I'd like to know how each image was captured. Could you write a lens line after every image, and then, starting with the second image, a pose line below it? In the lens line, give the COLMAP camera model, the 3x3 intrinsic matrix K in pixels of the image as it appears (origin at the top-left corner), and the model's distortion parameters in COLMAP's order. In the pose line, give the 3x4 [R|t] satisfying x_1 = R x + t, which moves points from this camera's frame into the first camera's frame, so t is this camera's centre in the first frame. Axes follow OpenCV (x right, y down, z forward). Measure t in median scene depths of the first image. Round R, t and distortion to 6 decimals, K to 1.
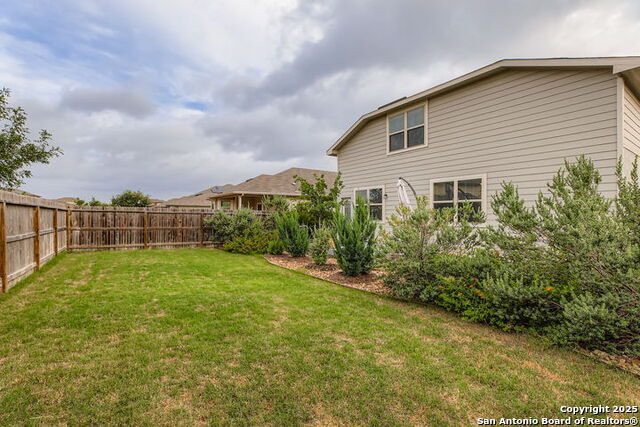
lens RADIAL K [[291.7, 0, 322.7], [0, 291.7, 214.1], [0, 0, 1]] dist [0.002341, -0.000466]
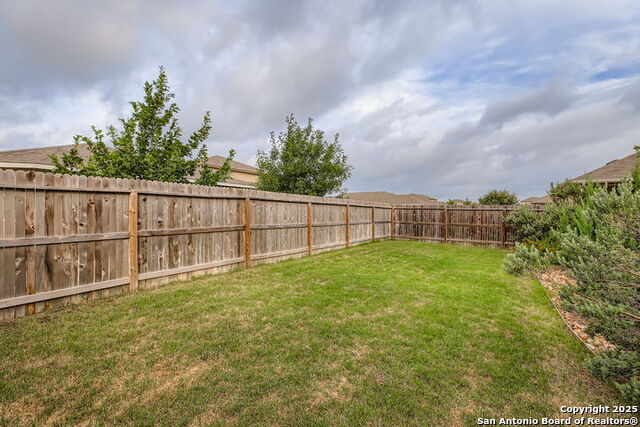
lens RADIAL K [[291.7, 0, 321.3], [0, 291.7, 213.9], [0, 0, 1]] dist [0.002341, -0.000466]
pose [[0.377237, 0.002339, -0.926114, 0.235503], [-0.001634, 0.999997, 0.001860, 0.010456], [0.926115, 0.000812, 0.377239, 0.174951]]
